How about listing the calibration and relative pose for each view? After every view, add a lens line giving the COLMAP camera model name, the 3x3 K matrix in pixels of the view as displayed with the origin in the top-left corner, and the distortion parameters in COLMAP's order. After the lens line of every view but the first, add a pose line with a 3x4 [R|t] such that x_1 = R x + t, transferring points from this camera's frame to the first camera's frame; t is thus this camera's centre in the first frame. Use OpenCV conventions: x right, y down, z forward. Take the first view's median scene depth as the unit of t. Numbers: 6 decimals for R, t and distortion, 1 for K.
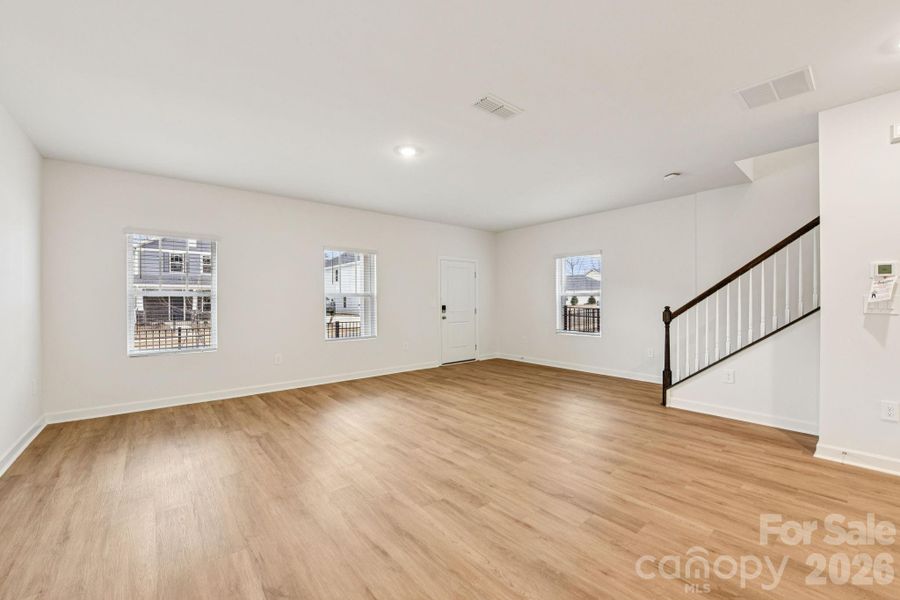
lens RADIAL K [[359.8, 0, 451.2], [0, 359.8, 299.7], [0, 0, 1]] dist [-0.009602, 0.000252]
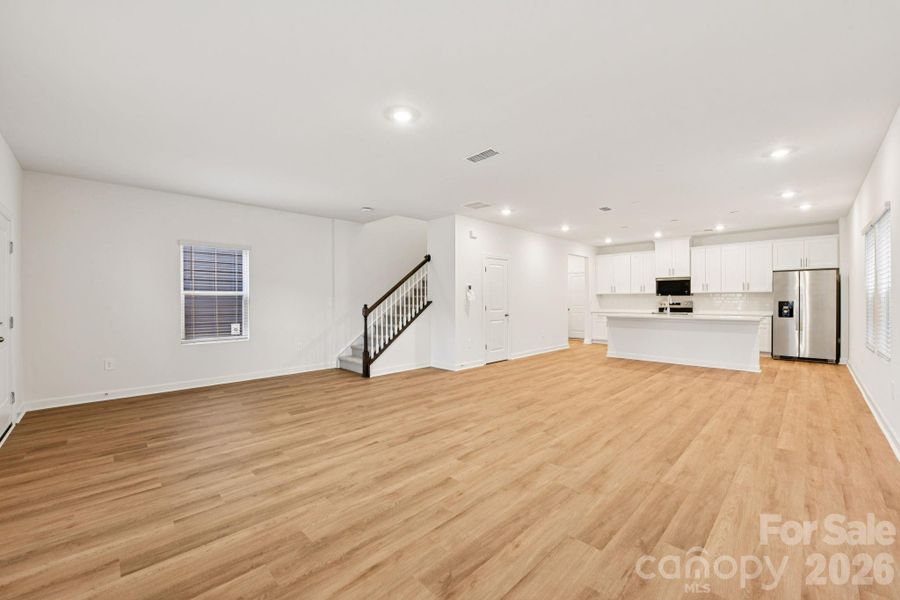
lens RADIAL K [[359.8, 0, 449.2], [0, 359.8, 300.5], [0, 0, 1]] dist [-0.009602, 0.000252]
pose [[-0.082678, 0.002322, 0.996574, -0.859806], [0.001458, 0.999996, -0.002209, 0.008669], [-0.996575, 0.001271, -0.082681, 0.881748]]
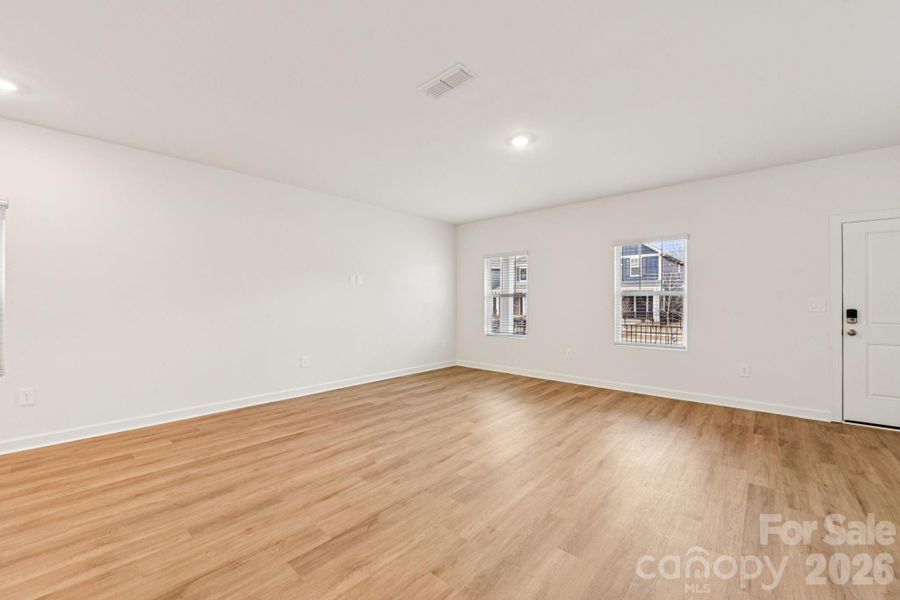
lens RADIAL K [[359.8, 0, 448.7], [0, 359.8, 300.5], [0, 0, 1]] dist [-0.009602, 0.000252]
pose [[0.142767, 0.001249, -0.989755, 0.715807], [0.003210, 0.999993, 0.001725, 0.000367], [0.989751, -0.003424, 0.142762, 0.626336]]
